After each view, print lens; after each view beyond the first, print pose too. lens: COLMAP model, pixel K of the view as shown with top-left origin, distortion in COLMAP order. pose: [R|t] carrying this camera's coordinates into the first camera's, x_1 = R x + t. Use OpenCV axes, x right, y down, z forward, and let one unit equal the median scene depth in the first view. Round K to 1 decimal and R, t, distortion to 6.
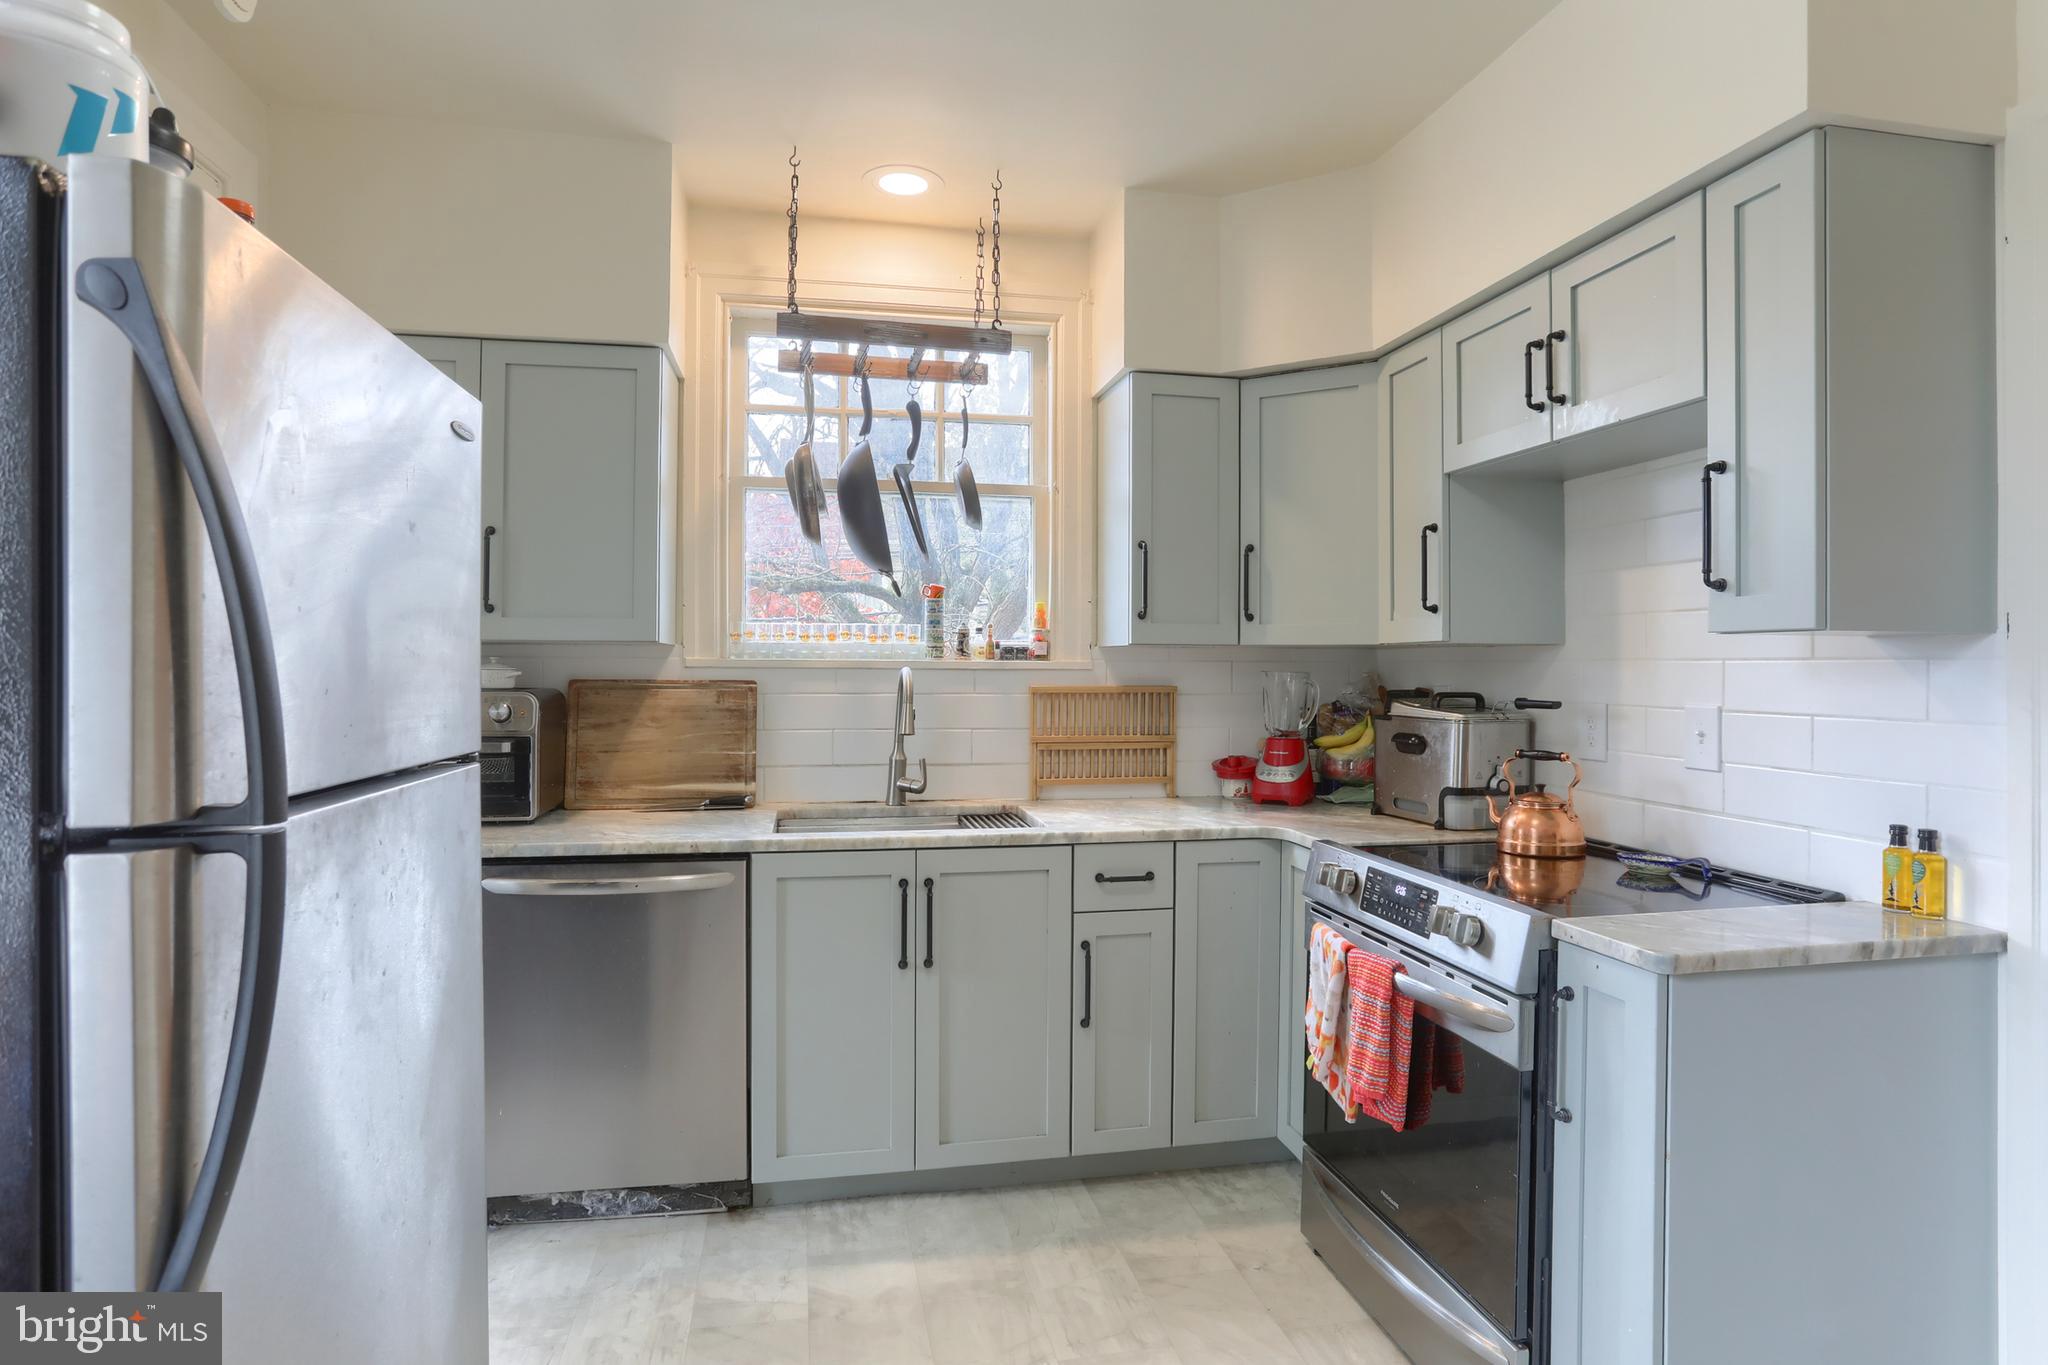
lens RADIAL K [[1077.5, 0, 1025.5], [0, 1077.5, 660.6], [0, 0, 1]] dist [-0.059673, 0.036247]
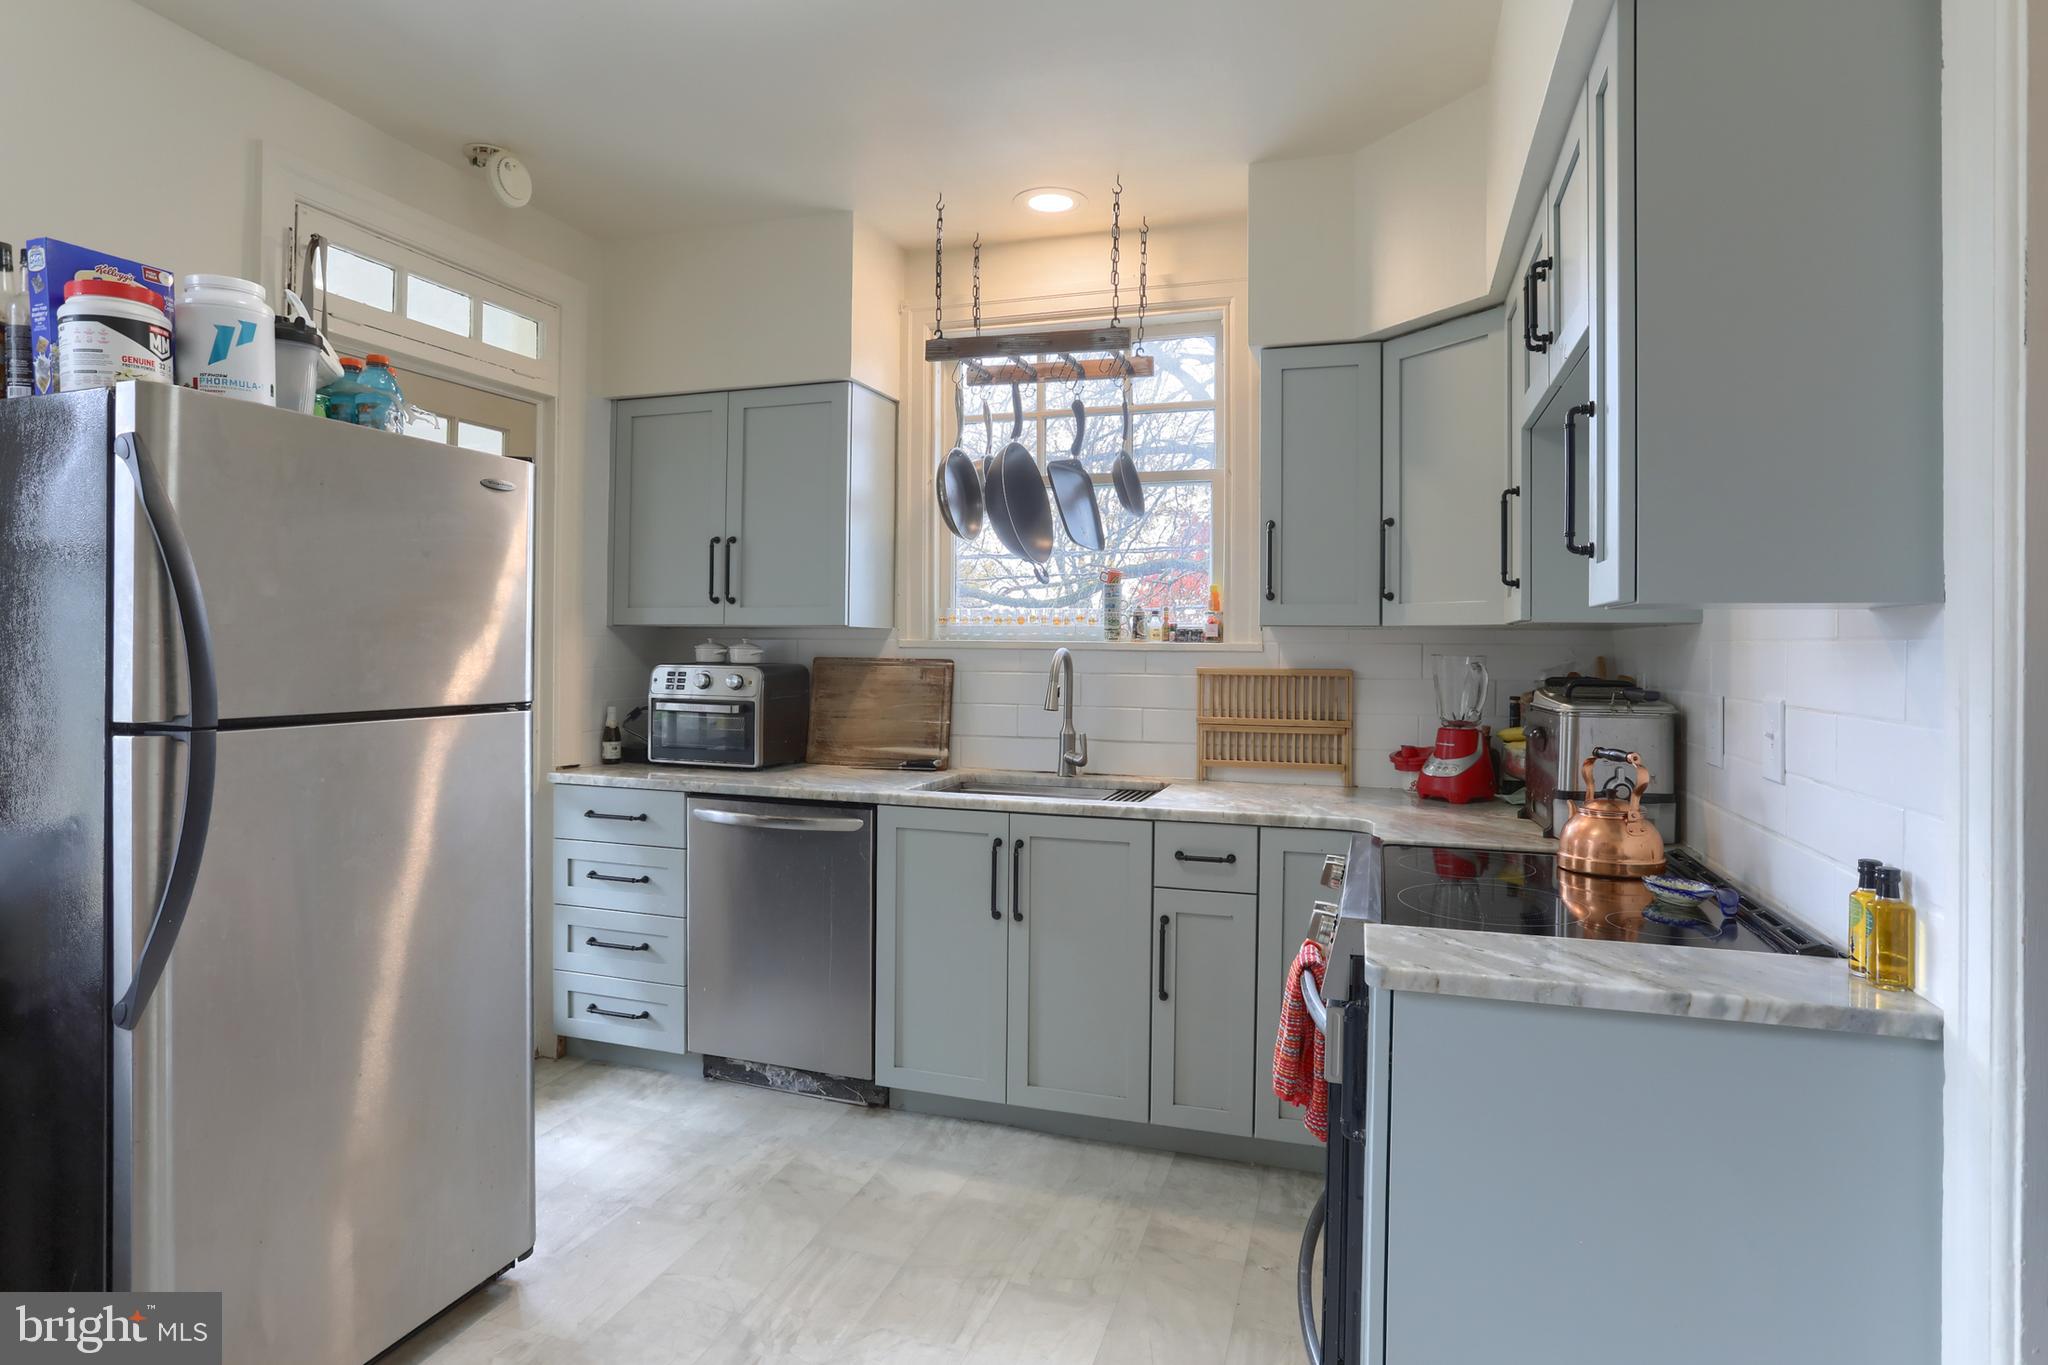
lens RADIAL K [[1099.7, 0, 1022.7], [0, 1099.7, 642.6], [0, 0, 1]] dist [-0.038417, 0.000721]
pose [[0.870135, 0.001524, -0.492812, 0.445019], [-0.002174, 0.999997, -0.000747, 0.001393], [0.492809, 0.001722, 0.870136, 0.021128]]
